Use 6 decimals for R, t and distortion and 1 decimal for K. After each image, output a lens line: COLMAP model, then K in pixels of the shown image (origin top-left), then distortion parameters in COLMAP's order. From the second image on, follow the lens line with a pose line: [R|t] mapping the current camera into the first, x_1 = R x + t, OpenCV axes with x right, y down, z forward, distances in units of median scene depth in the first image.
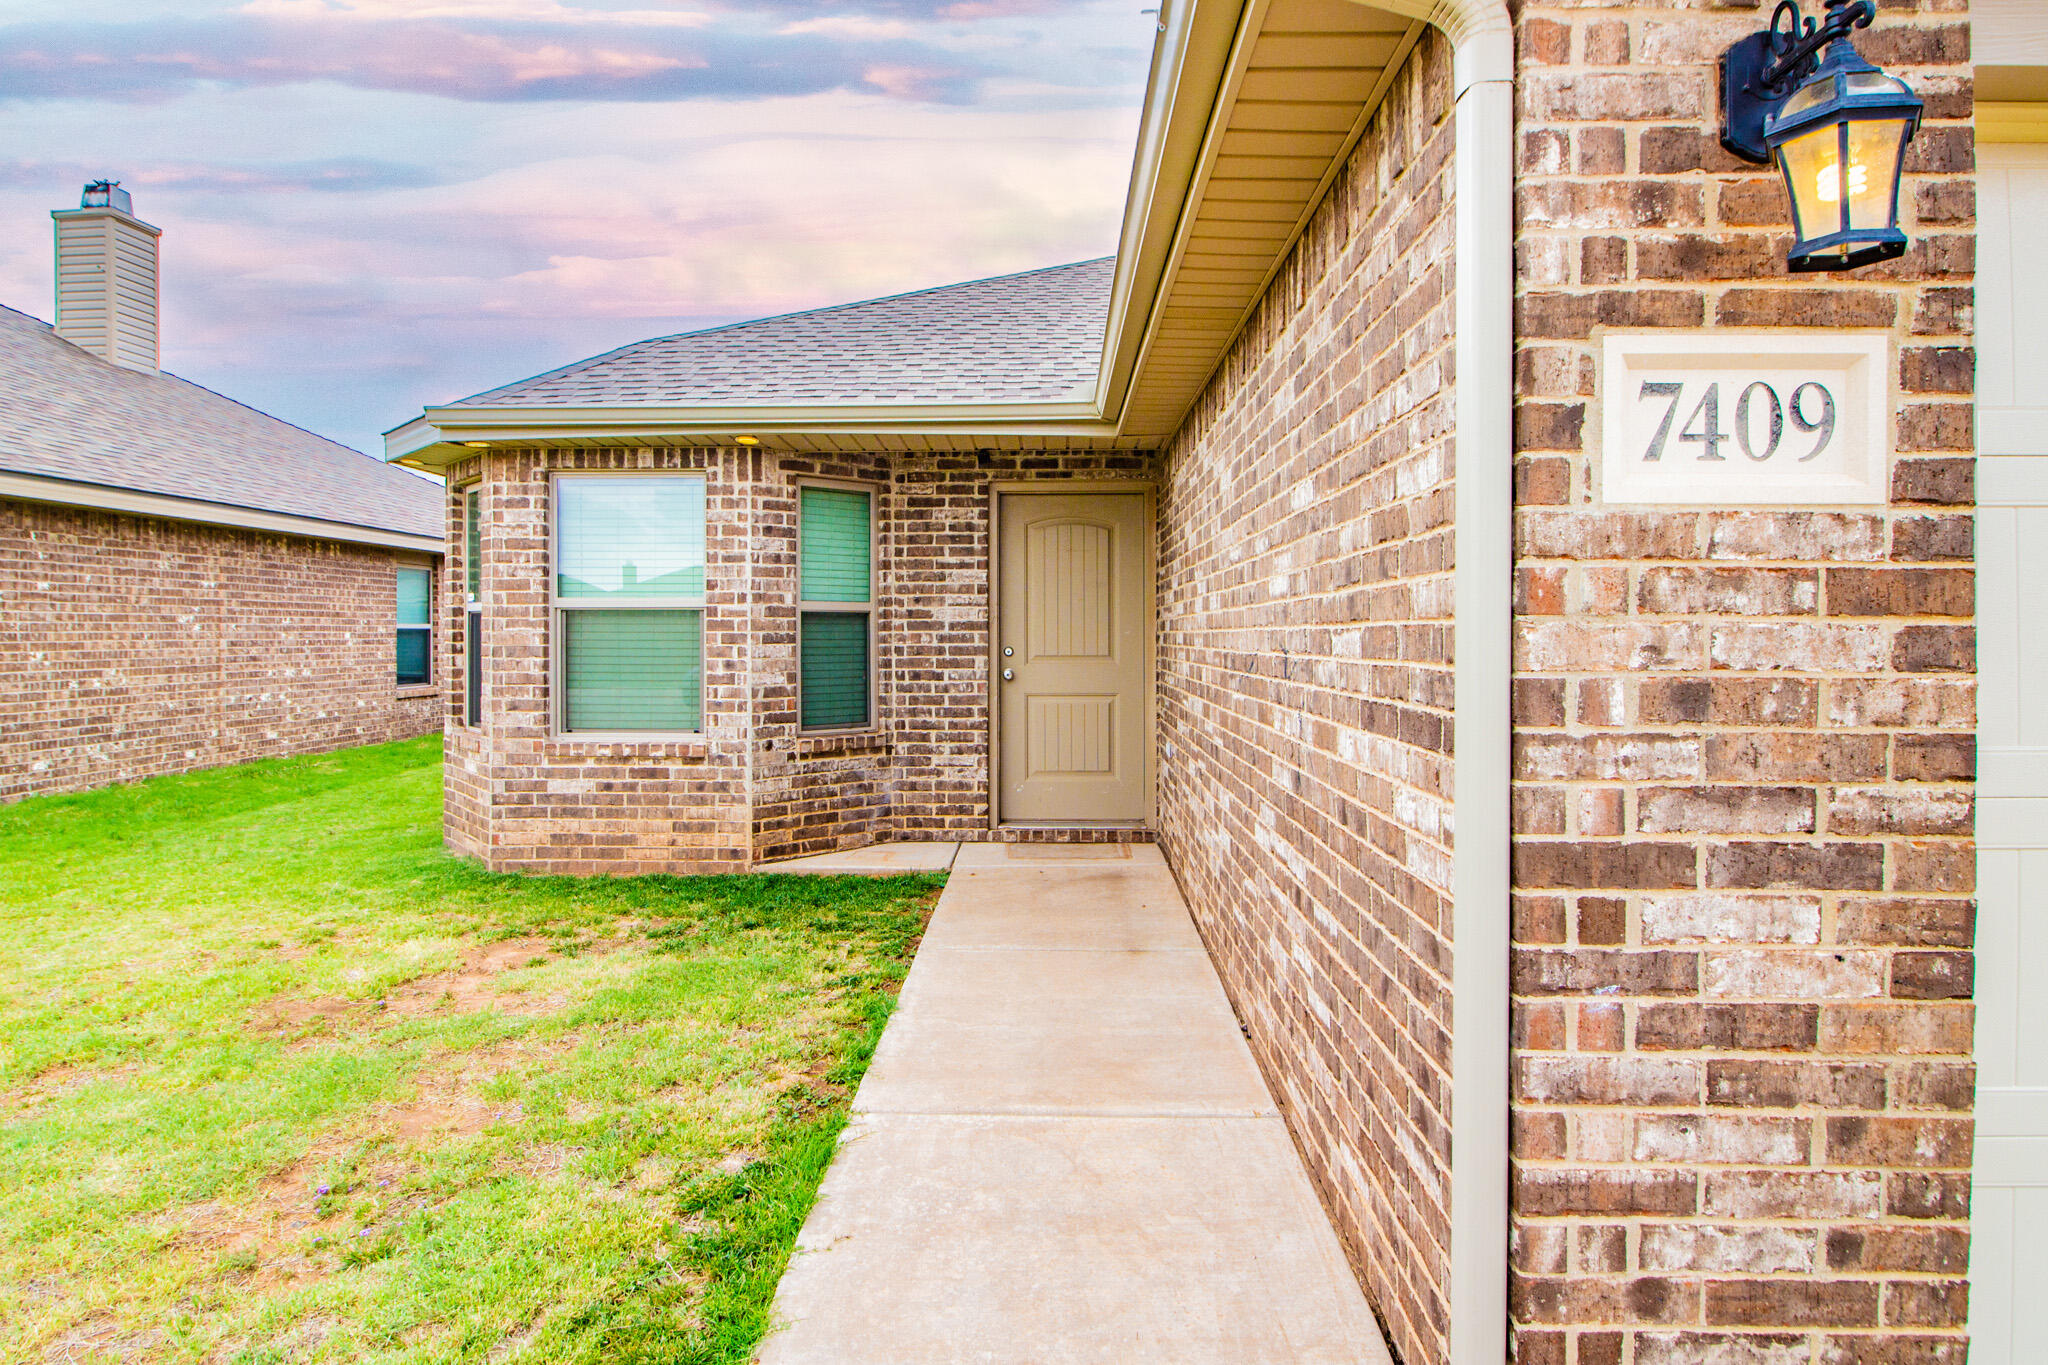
lens RADIAL K [[1168.1, 0, 1038.9], [0, 1168.1, 632.9], [0, 0, 1]] dist [-0.012874, -0.001513]
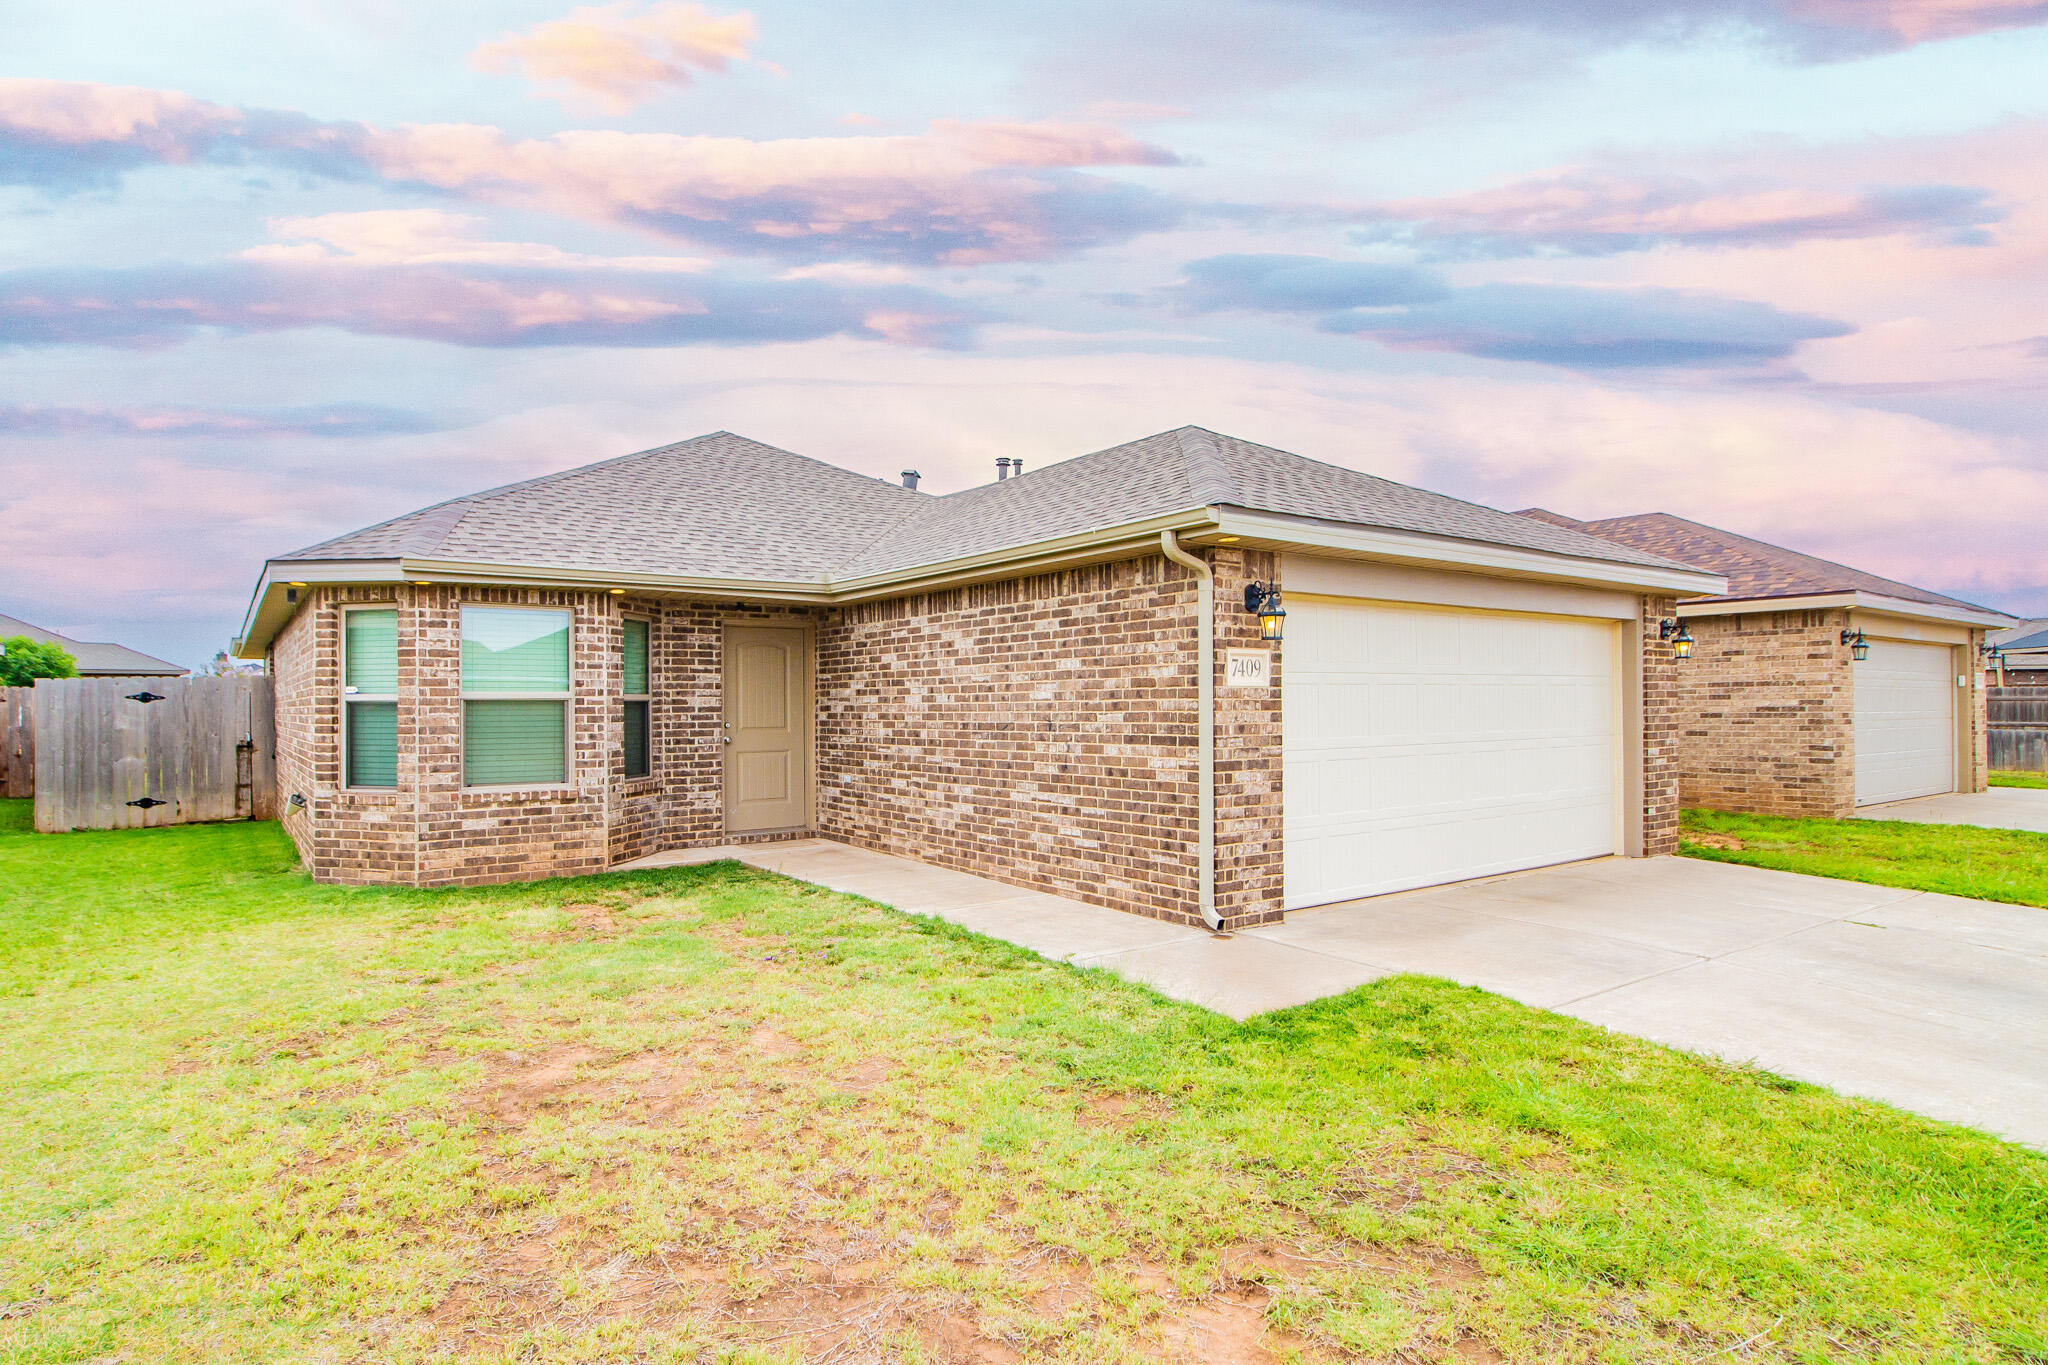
lens RADIAL K [[1168.1, 0, 1023.2], [0, 1168.1, 690.4], [0, 0, 1]] dist [-0.012874, -0.001513]
pose [[0.775020, 0.003302, 0.631928, -0.787109], [0.005280, 0.999918, -0.011701, -0.011754], [-0.631915, 0.012405, 0.774939, -0.528018]]
